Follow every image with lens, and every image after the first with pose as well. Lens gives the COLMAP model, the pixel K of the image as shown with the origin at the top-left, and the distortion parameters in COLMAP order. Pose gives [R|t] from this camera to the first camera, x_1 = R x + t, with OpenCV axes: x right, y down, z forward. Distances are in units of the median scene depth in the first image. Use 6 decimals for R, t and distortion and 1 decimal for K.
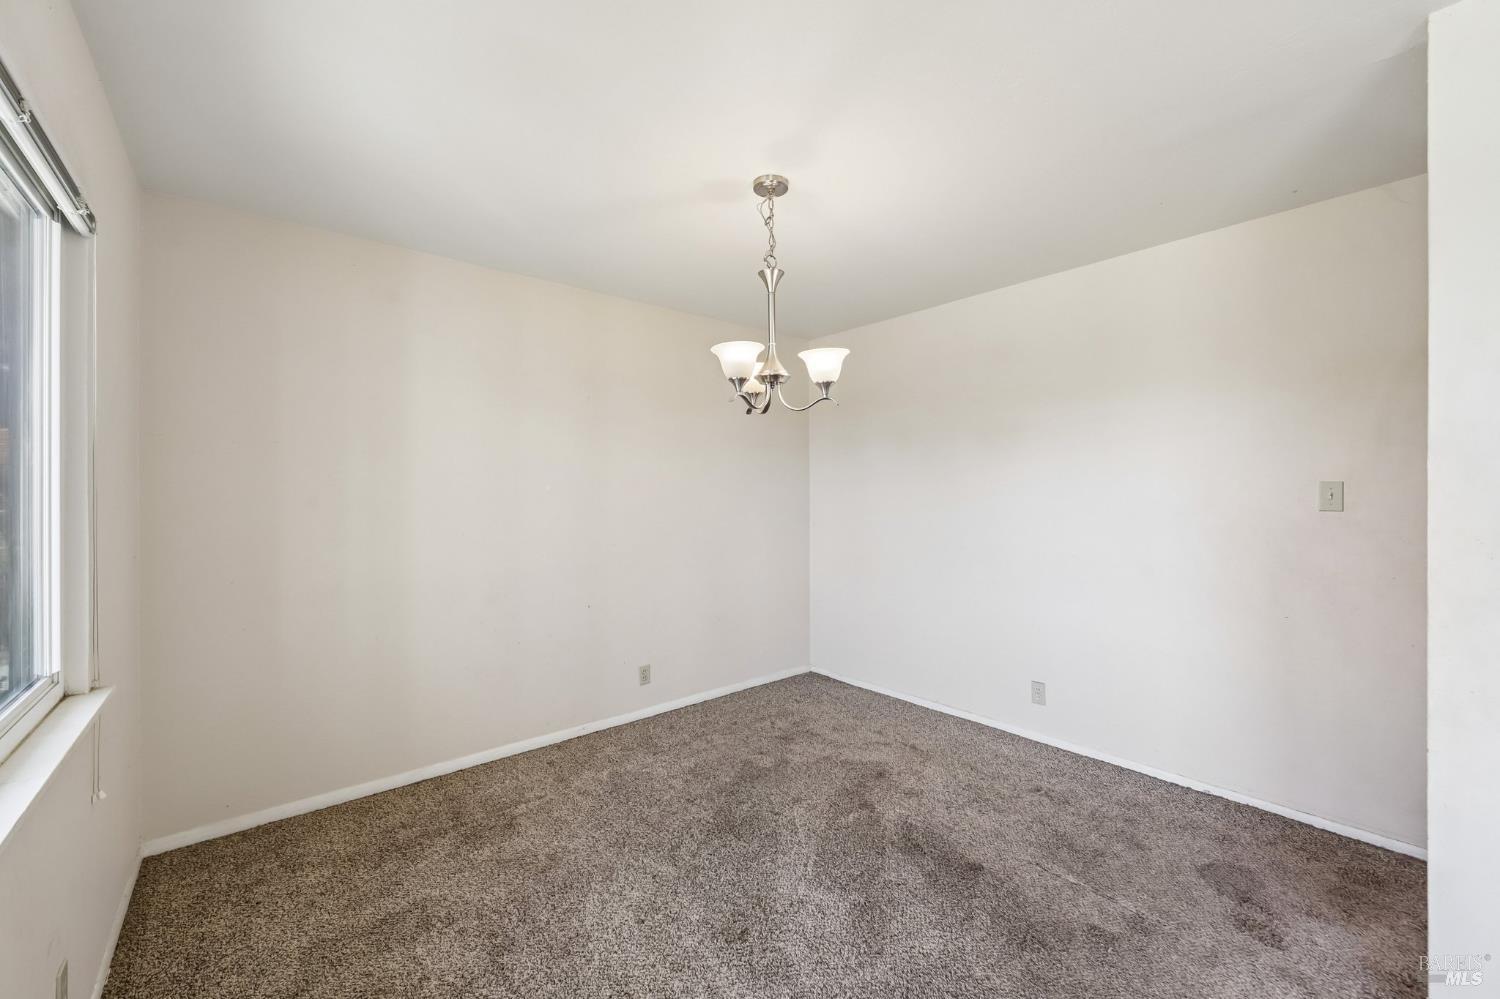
lens RADIAL K [[594.6, 0, 760.9], [0, 594.6, 490.3], [0, 0, 1]] dist [-0.009522, 0.000803]
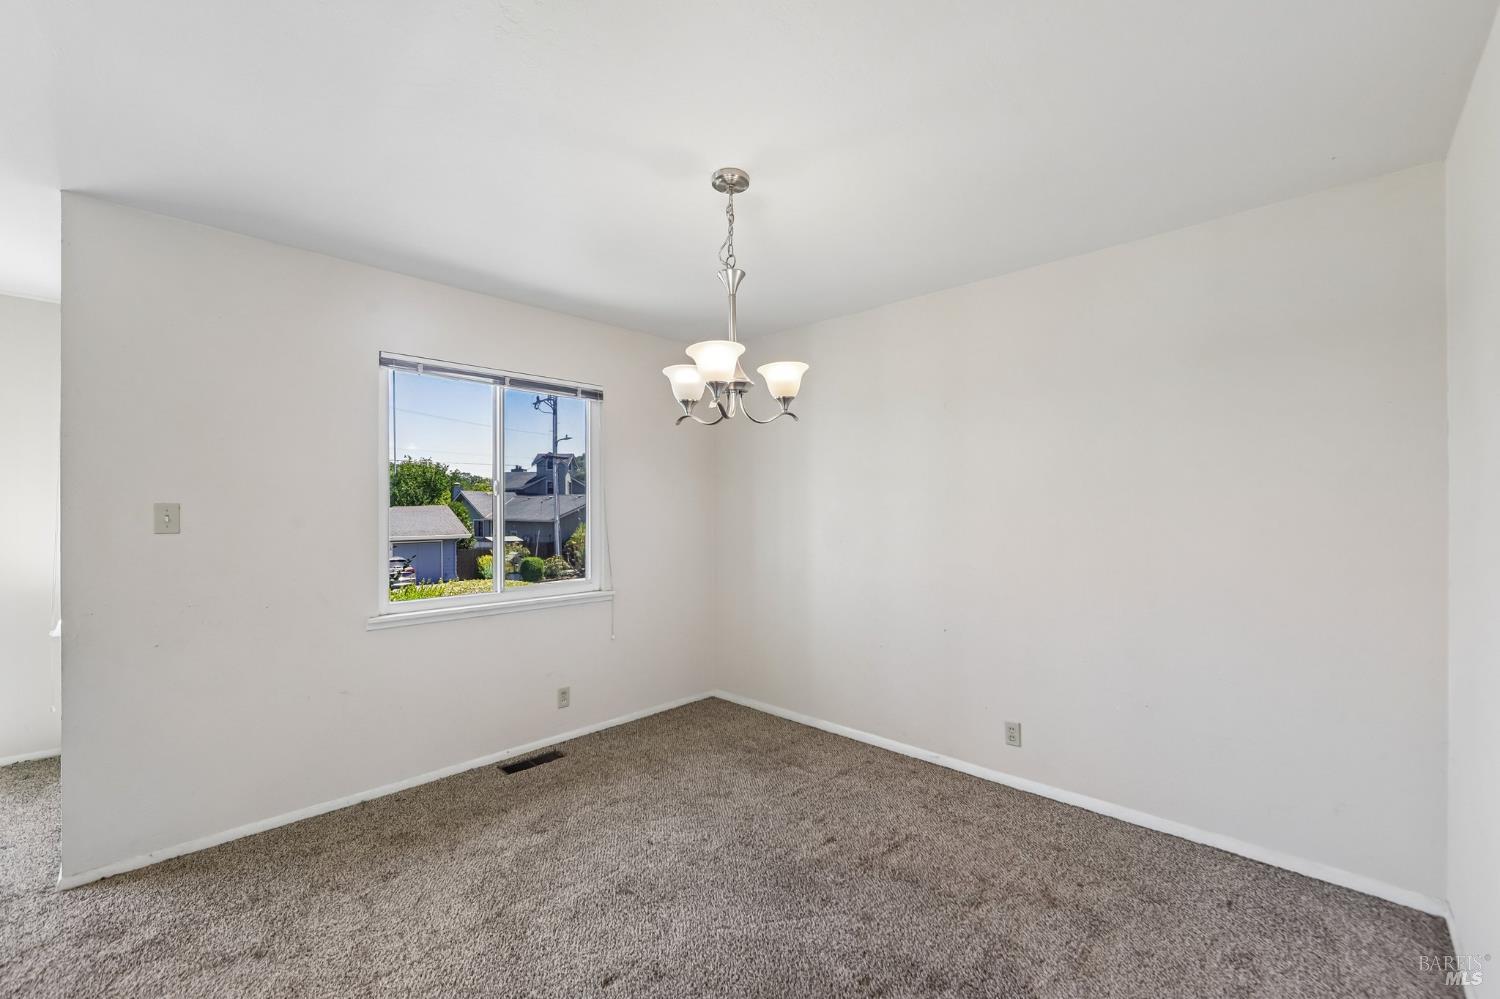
lens RADIAL K [[610.9, 0, 742.6], [0, 610.9, 514.4], [0, 0, 1]] dist [-0.010384, 0.000171]
pose [[0.087764, 0.010664, -0.996084, 0.706371], [0.009916, 0.999884, 0.011579, 0.003503], [0.996092, -0.010894, 0.087648, 0.687092]]
